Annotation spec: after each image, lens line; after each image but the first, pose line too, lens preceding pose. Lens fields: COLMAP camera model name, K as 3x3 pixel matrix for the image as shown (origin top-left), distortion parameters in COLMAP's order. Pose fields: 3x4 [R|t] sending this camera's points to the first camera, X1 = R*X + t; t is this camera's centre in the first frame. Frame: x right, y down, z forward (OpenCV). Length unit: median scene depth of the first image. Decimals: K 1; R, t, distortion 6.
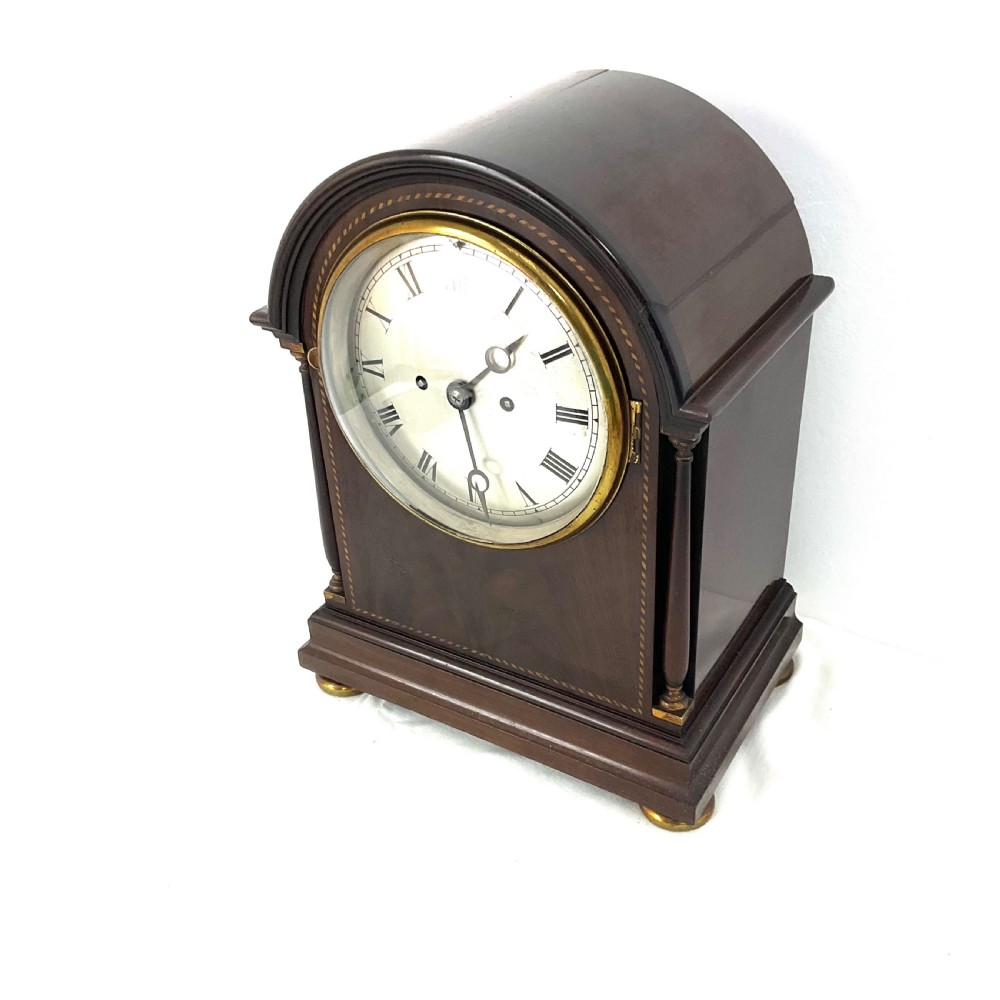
lens RADIAL K [[1108.4, 0, 500.0], [0, 1108.4, 500.0], [0, 0, 1]] dist [0.117145, -0.248739]
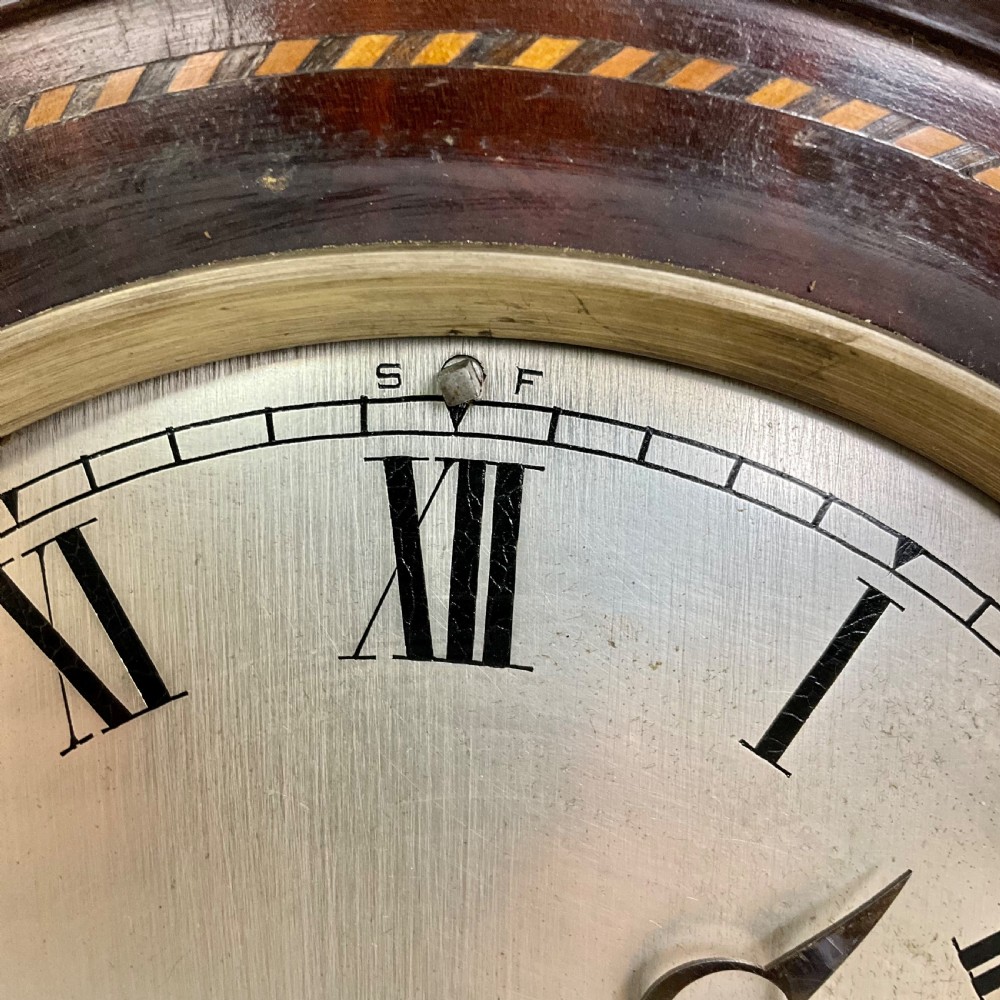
lens RADIAL K [[1108.4, 0, 500.0], [0, 1108.4, 500.0], [0, 0, 1]] dist [0.117145, -0.248739]
pose [[0.859038, -0.043385, 0.510070, -0.107659], [0.197337, 0.947458, -0.251758, -0.155676], [-0.472347, 0.316925, 0.822464, 0.793652]]
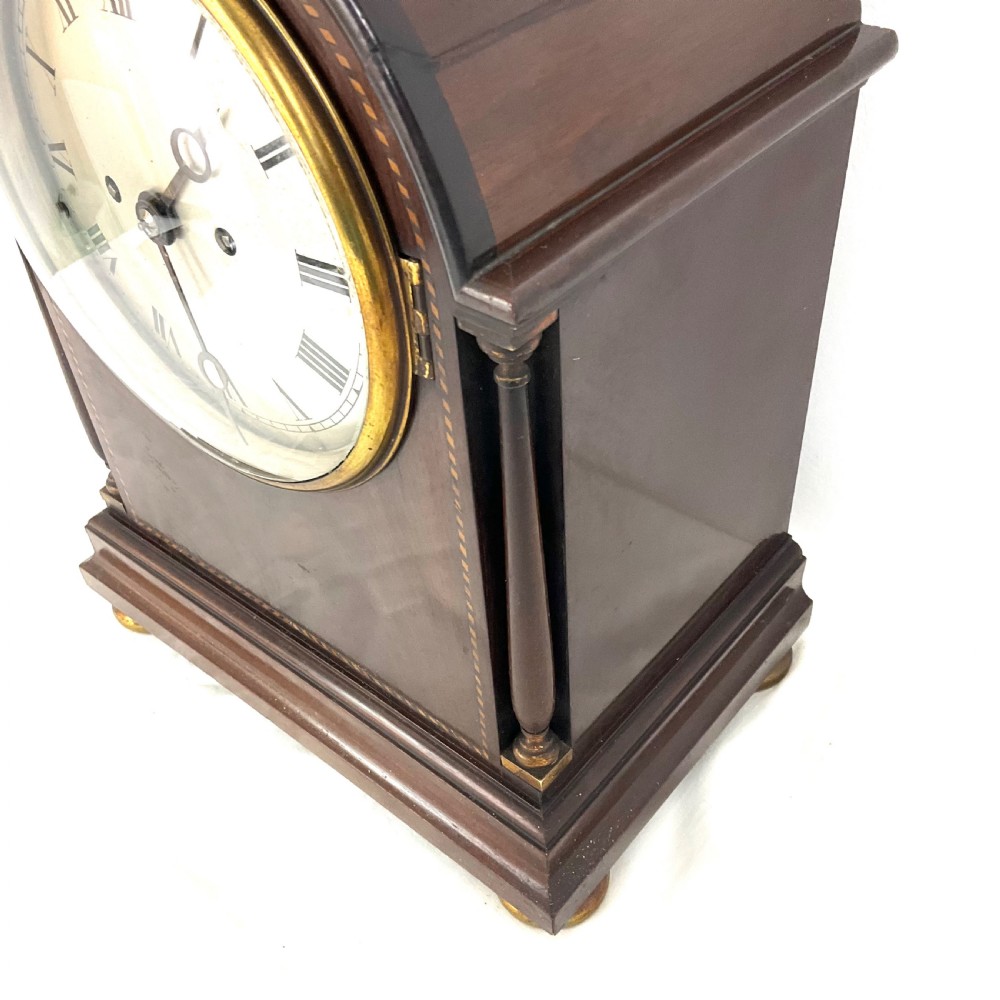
lens RADIAL K [[1108.4, 0, 500.0], [0, 1108.4, 500.0], [0, 0, 1]] dist [0.117145, -0.248739]
pose [[0.988436, 0.092368, -0.120262, 0.207144], [-0.069012, 0.980193, 0.185634, -0.070364], [0.135026, -0.175187, 0.975232, 0.443073]]
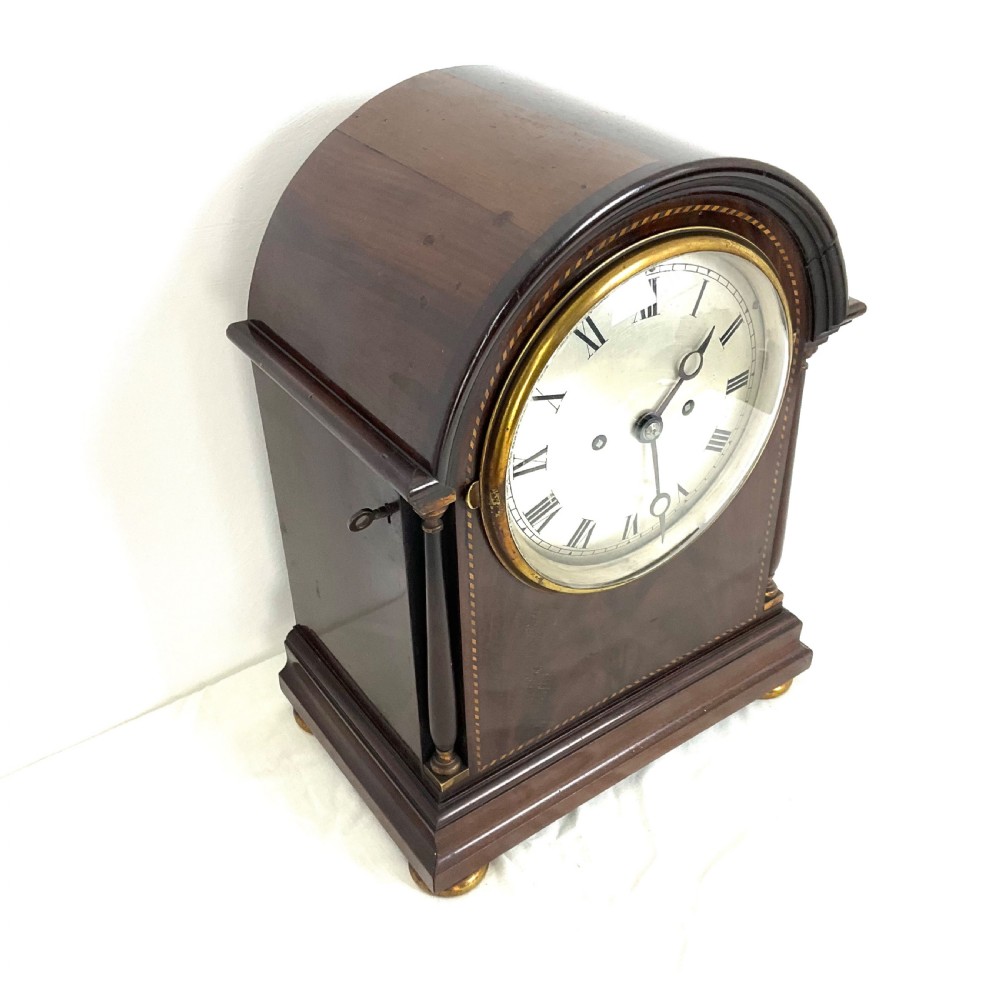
lens RADIAL K [[1108.4, 0, 500.0], [0, 1108.4, 500.0], [0, 0, 1]] dist [0.117145, -0.248739]
pose [[0.398305, -0.502481, 0.767376, -0.795512], [0.483473, 0.825962, 0.289898, -0.359796], [-0.779491, 0.255538, 0.571921, 0.575248]]
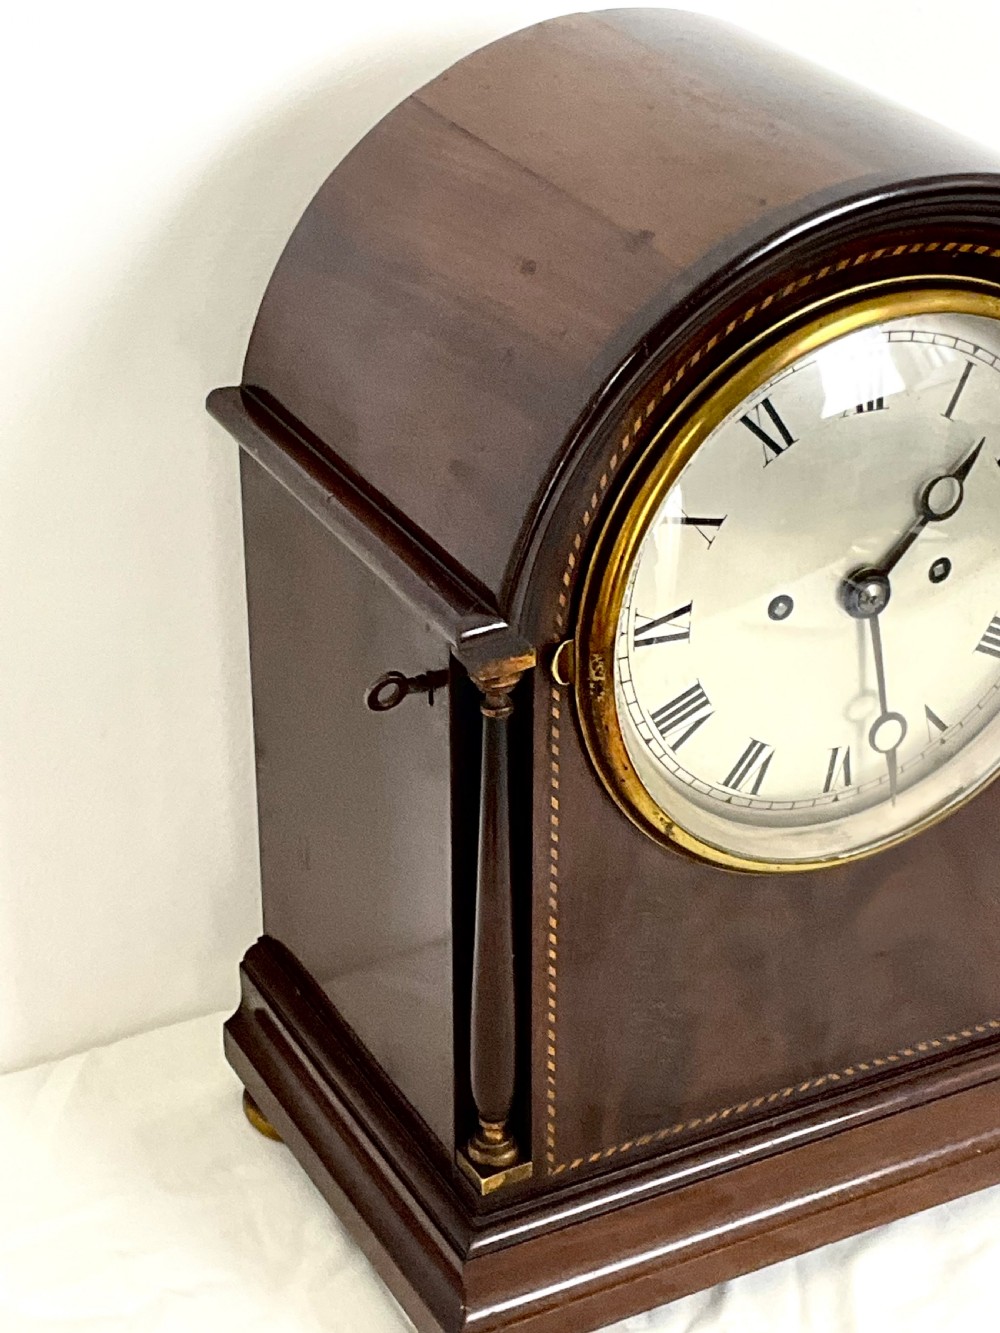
lens RADIAL K [[2848.7, 0, 500.0], [0, 2848.7, 666.5], [0, 0, 1]] dist [0.053439, 0.462377]
pose [[0.516391, -0.369964, 0.772313, -1.221132], [0.431886, 0.891280, 0.138182, -0.330646], [-0.739469, 0.262196, 0.620031, 0.252414]]
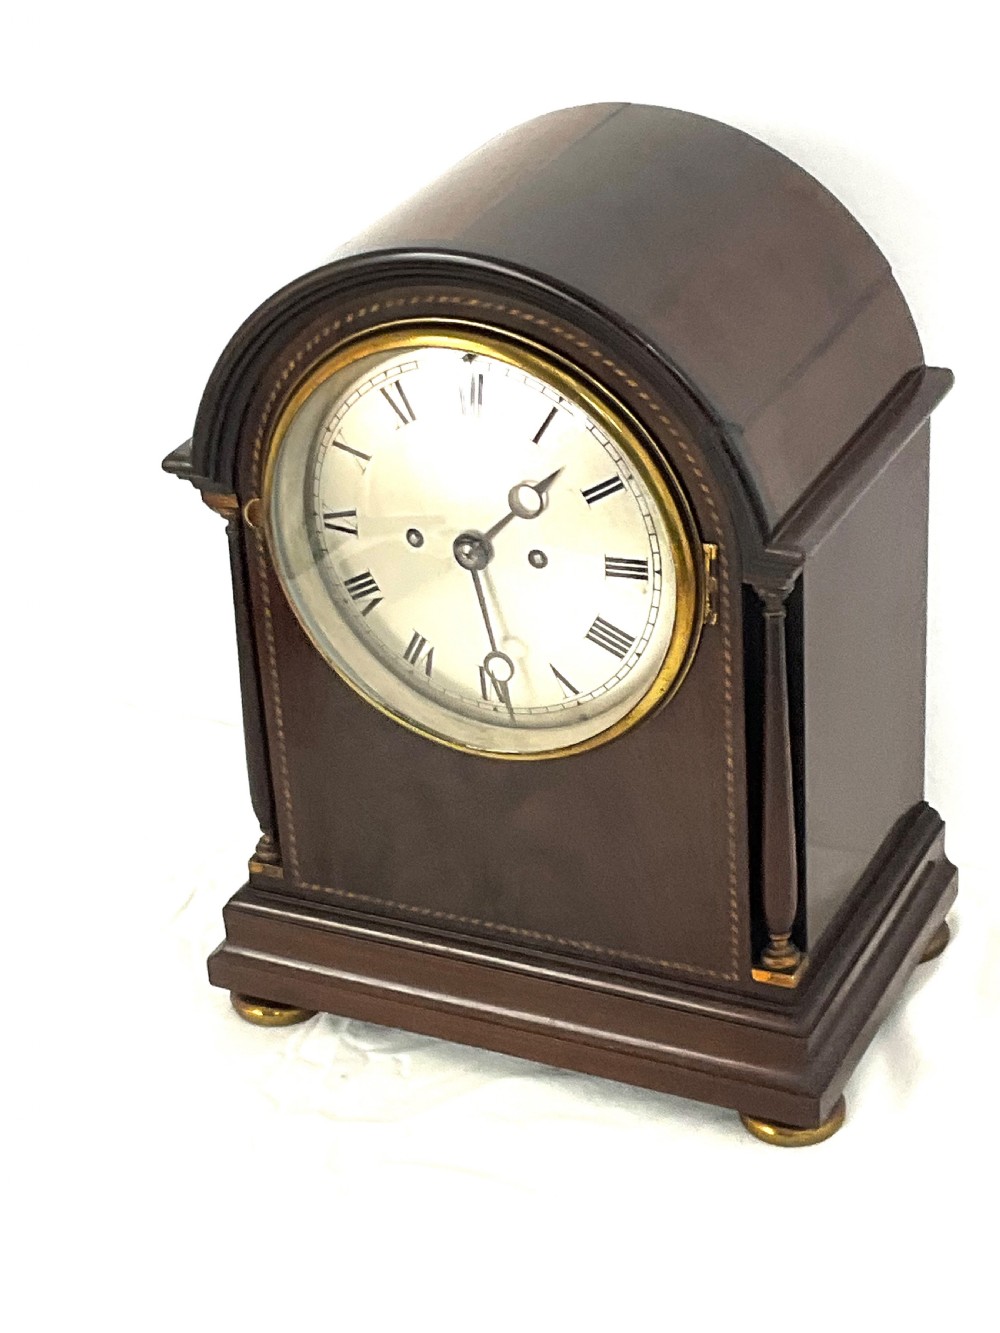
lens RADIAL K [[2848.7, 0, 500.0], [0, 2848.7, 666.5], [0, 0, 1]] dist [0.053439, 0.462377]
pose [[0.994751, -0.057697, 0.084505, -0.179575], [0.063397, 0.995778, -0.066389, 0.109031], [-0.080318, 0.071398, 0.994209, -0.883687]]
